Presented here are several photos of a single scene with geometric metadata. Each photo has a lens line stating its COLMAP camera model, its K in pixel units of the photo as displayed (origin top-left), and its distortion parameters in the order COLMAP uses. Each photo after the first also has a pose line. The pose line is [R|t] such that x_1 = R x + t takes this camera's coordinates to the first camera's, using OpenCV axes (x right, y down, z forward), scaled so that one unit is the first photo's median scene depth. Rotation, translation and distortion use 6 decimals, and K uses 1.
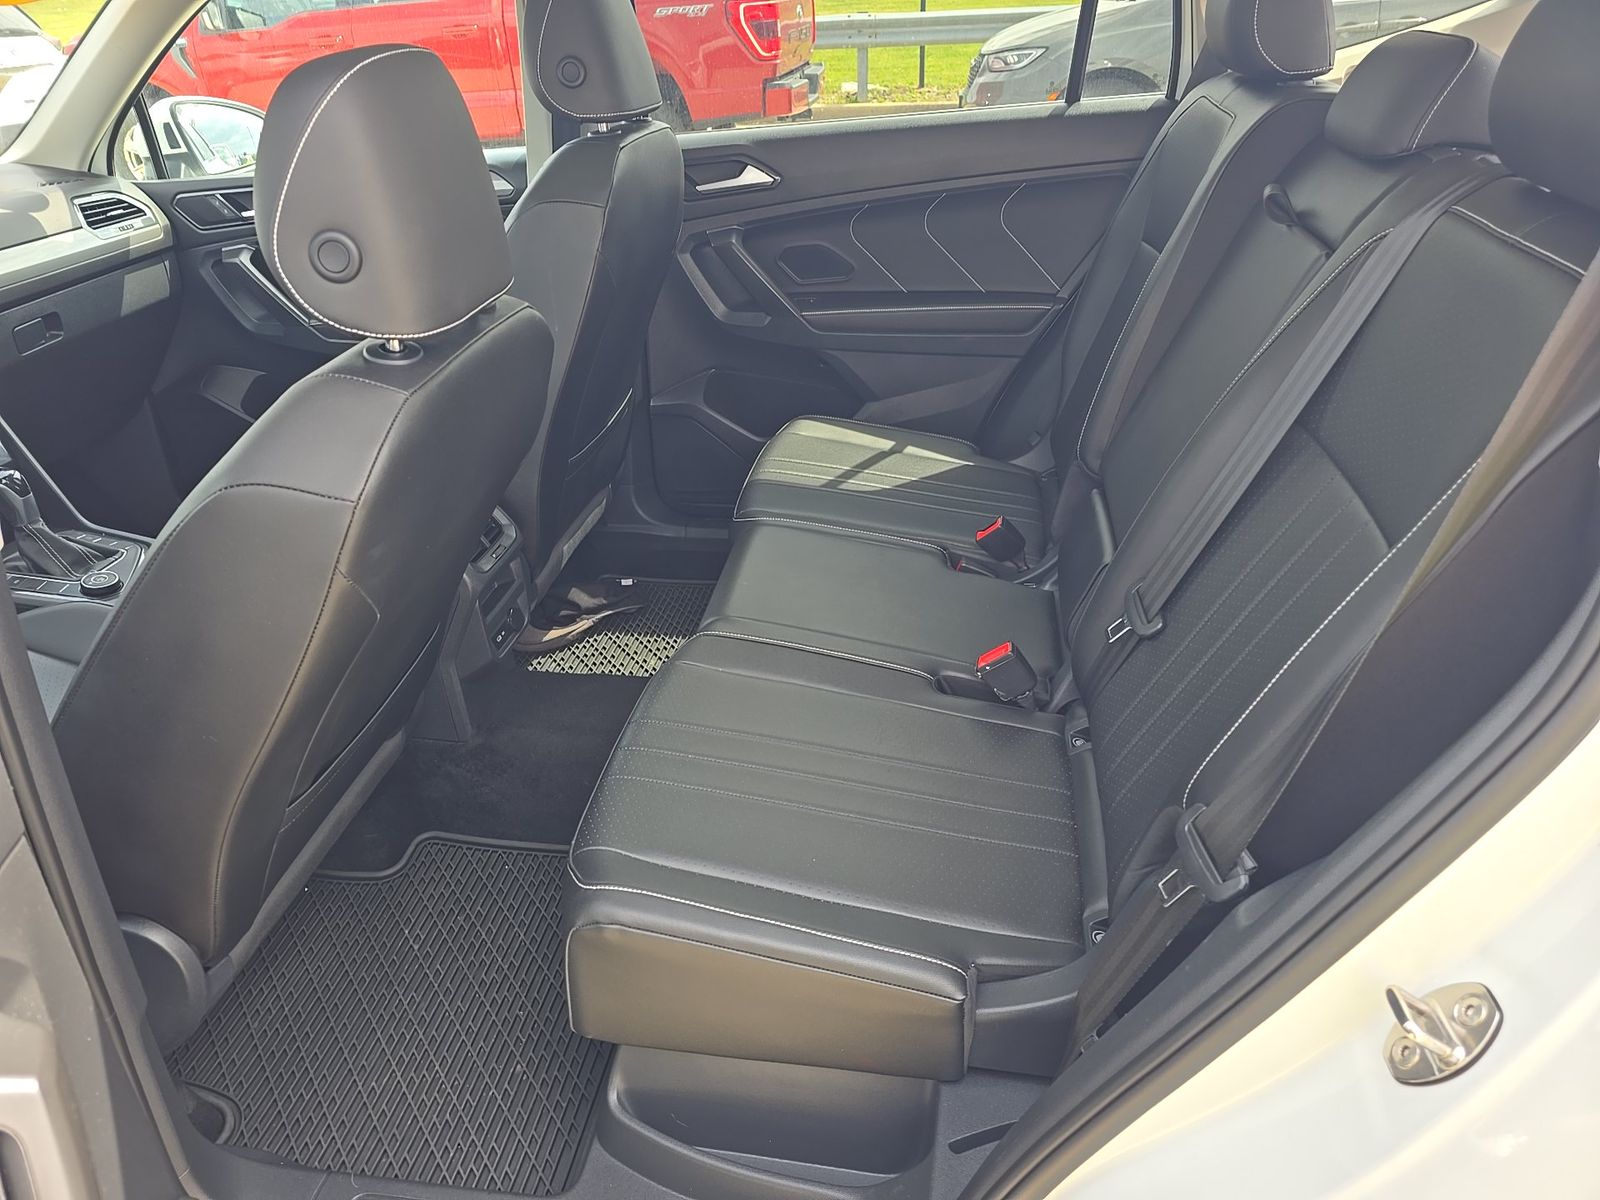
lens RADIAL K [[1100.4, 0, 798.6], [0, 1100.4, 610.3], [0, 0, 1]] dist [0.034109, -0.018197]
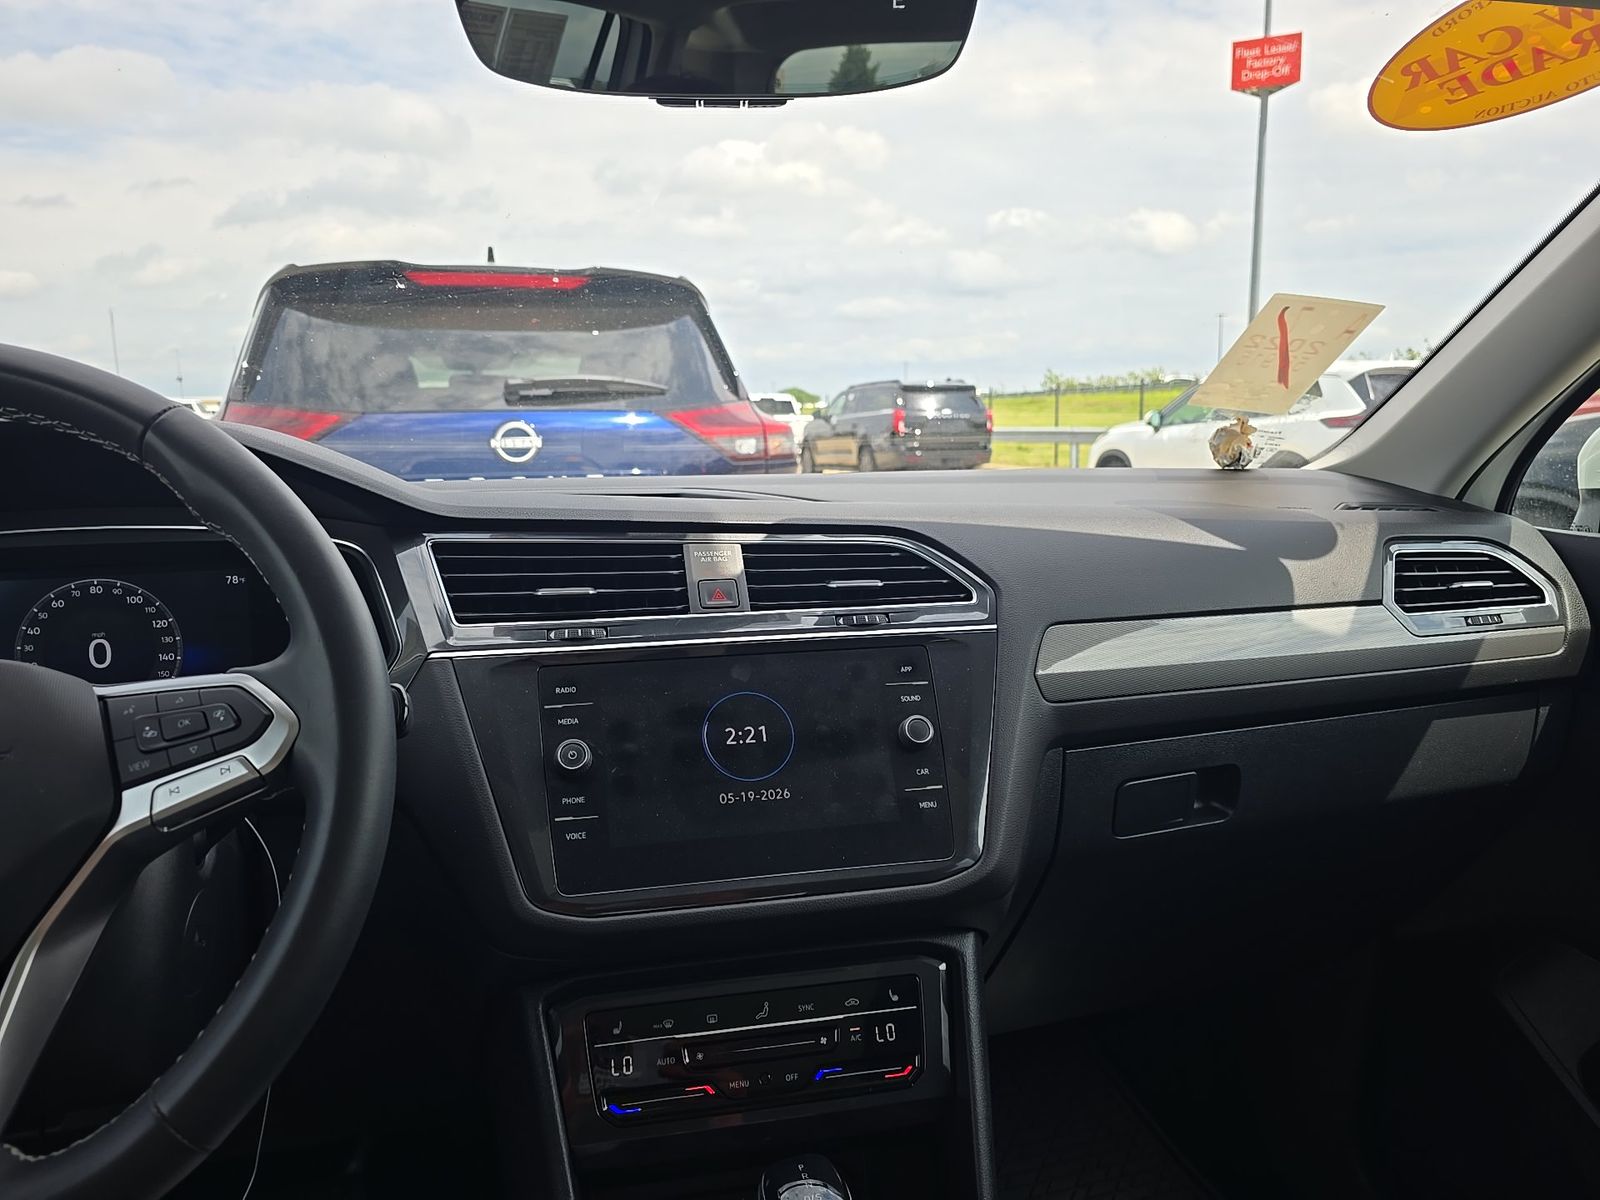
lens RADIAL K [[1100.4, 0, 808.2], [0, 1100.4, 604.2], [0, 0, 1]] dist [0.034109, -0.018197]
pose [[0.449444, 0.186130, -0.873702, -0.344692], [-0.441907, 0.896323, -0.036374, -0.217039], [0.776349, 0.402443, 0.485100, 0.584016]]
